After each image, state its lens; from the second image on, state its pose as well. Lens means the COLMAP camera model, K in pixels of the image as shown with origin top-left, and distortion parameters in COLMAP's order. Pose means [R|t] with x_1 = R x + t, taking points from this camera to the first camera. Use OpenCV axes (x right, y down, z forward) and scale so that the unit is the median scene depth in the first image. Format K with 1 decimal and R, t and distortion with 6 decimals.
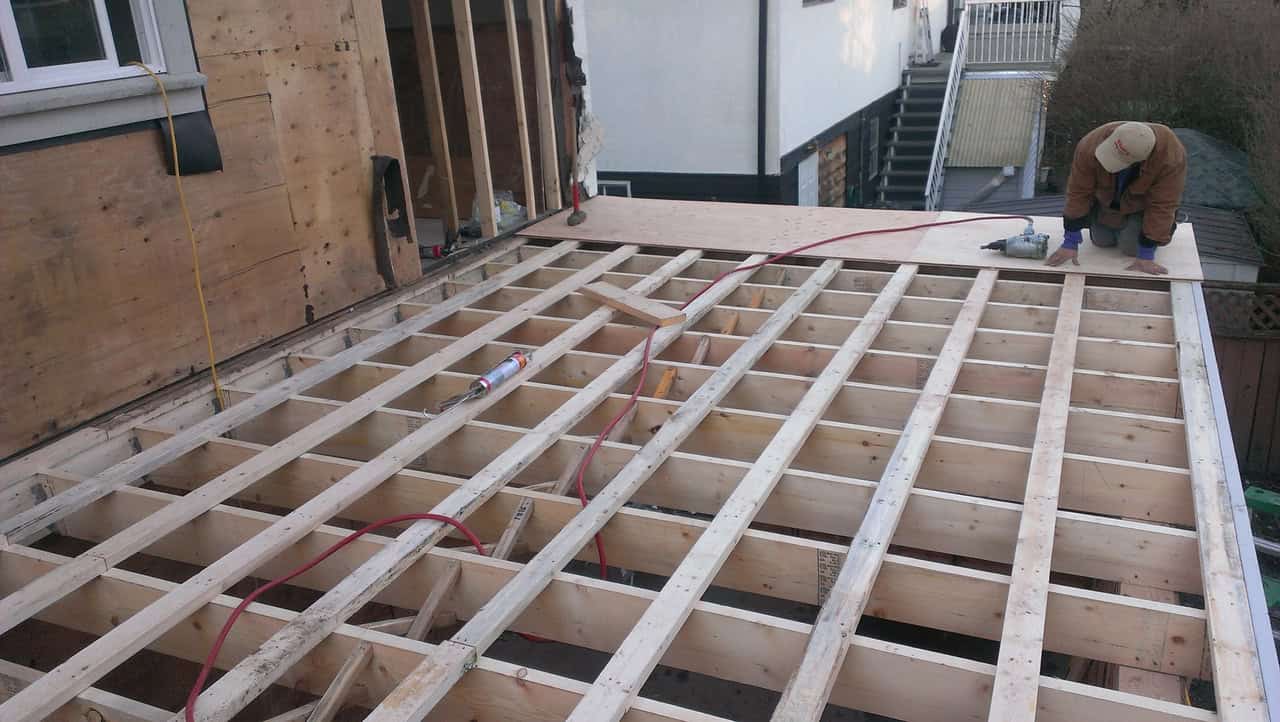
lens RADIAL K [[1026.5, 0, 640.0], [0, 1026.5, 361.0], [0, 0, 1]] dist [0.141894, -0.225852]
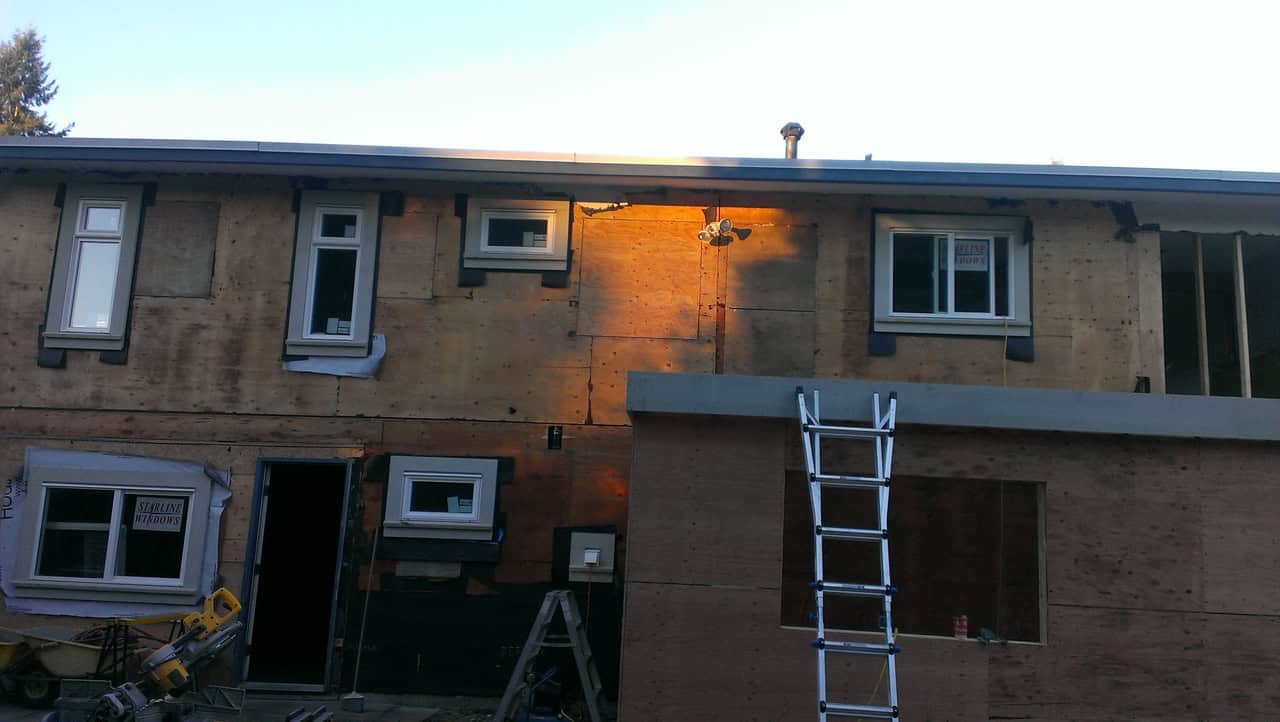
lens RADIAL K [[1017.7, 0, 648.7], [0, 1017.7, 361.7], [0, 0, 1]] dist [0.153866, -0.261617]
pose [[0.367297, -0.065043, -0.927827, 1.358701], [-0.385325, 0.897279, -0.215439, 0.614039], [0.846532, 0.436645, 0.304506, -0.407041]]
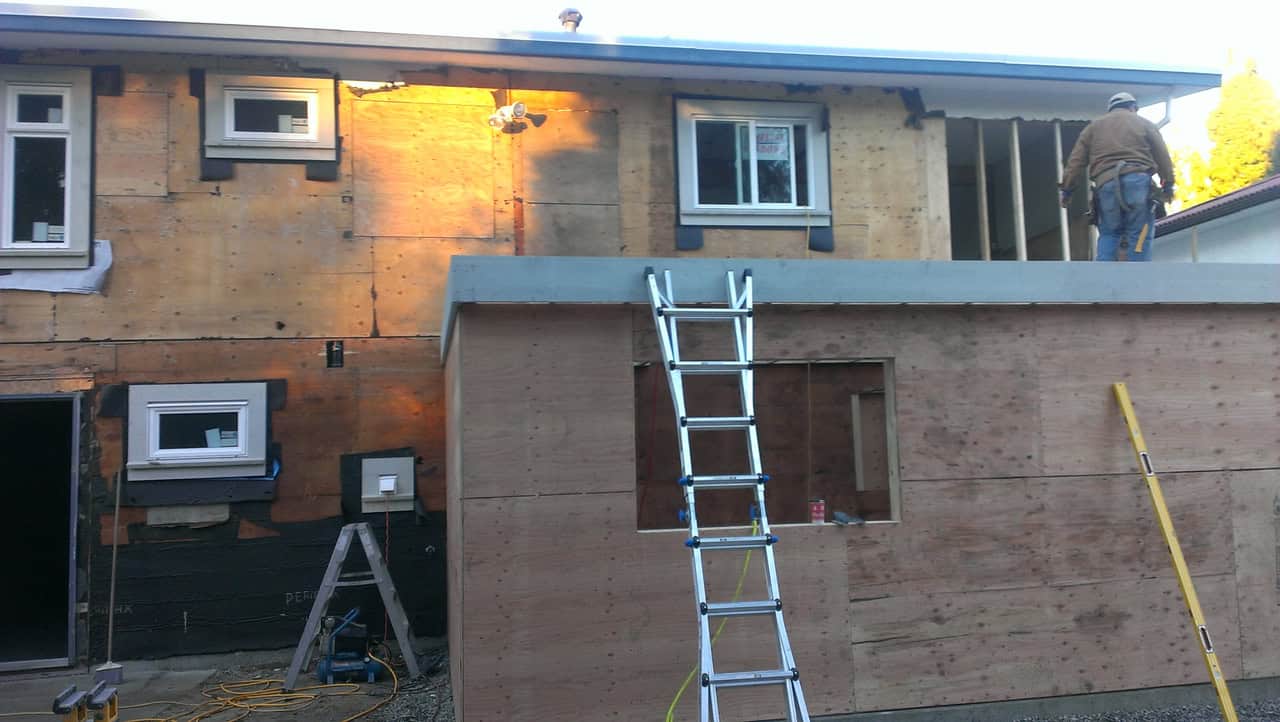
lens RADIAL K [[1017.7, 0, 648.7], [0, 1017.7, 361.7], [0, 0, 1]] dist [0.153866, -0.261617]
pose [[0.581619, -0.025581, -0.813059, 1.152858], [-0.286623, 0.928961, -0.234262, 0.664987], [0.761293, 0.369292, 0.532969, -0.417329]]
